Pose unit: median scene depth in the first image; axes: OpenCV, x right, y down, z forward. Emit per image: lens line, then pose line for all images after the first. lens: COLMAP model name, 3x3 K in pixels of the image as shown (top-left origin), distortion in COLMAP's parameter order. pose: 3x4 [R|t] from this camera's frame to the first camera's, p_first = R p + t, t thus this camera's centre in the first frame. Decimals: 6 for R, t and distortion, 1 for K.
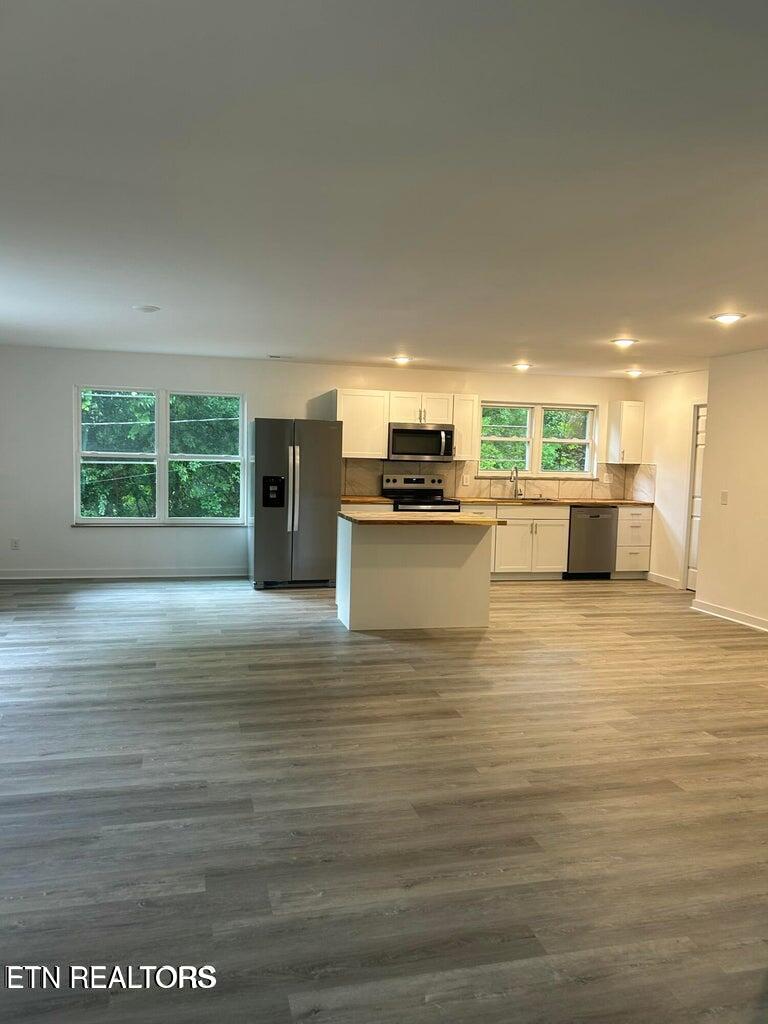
lens RADIAL K [[768.0, 0, 383.0], [0, 768.0, 512.7], [0, 0, 1]] dist [0.060114, -0.000366]
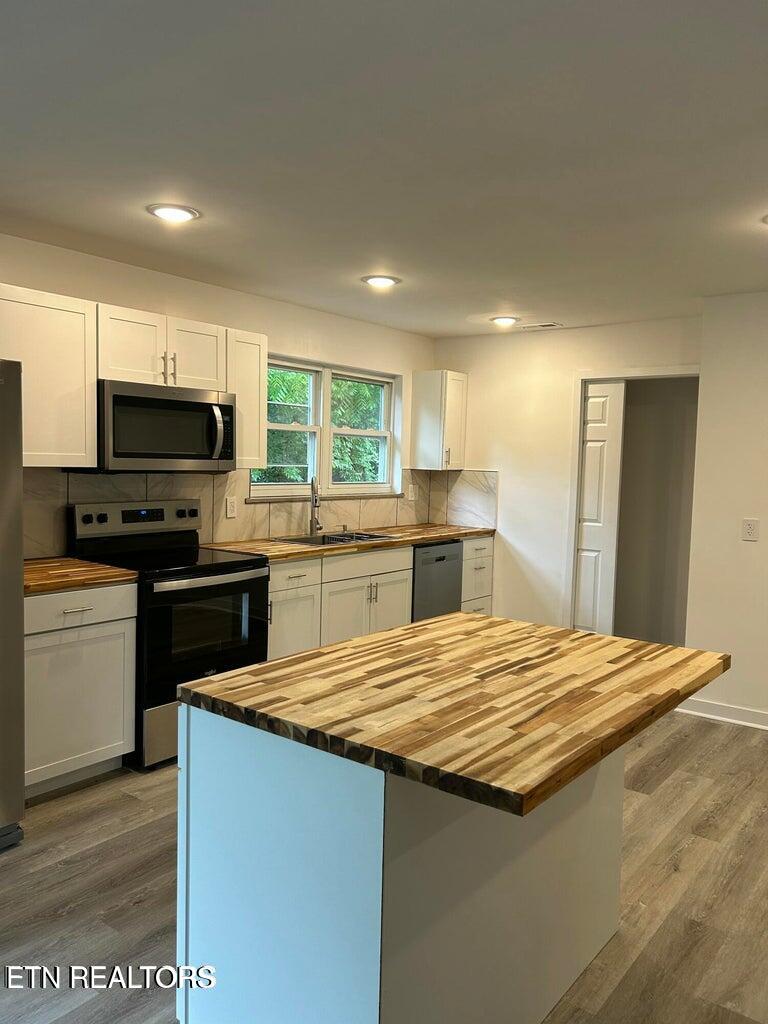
lens RADIAL K [[768.0, 0, 386.9], [0, 768.0, 513.9], [0, 0, 1]] dist [0.060114, -0.000366]
pose [[0.788738, -0.050680, 0.612637, -0.121557], [0.046407, 0.998661, 0.022867, -0.045563], [-0.612975, 0.010394, 0.790034, 0.551630]]
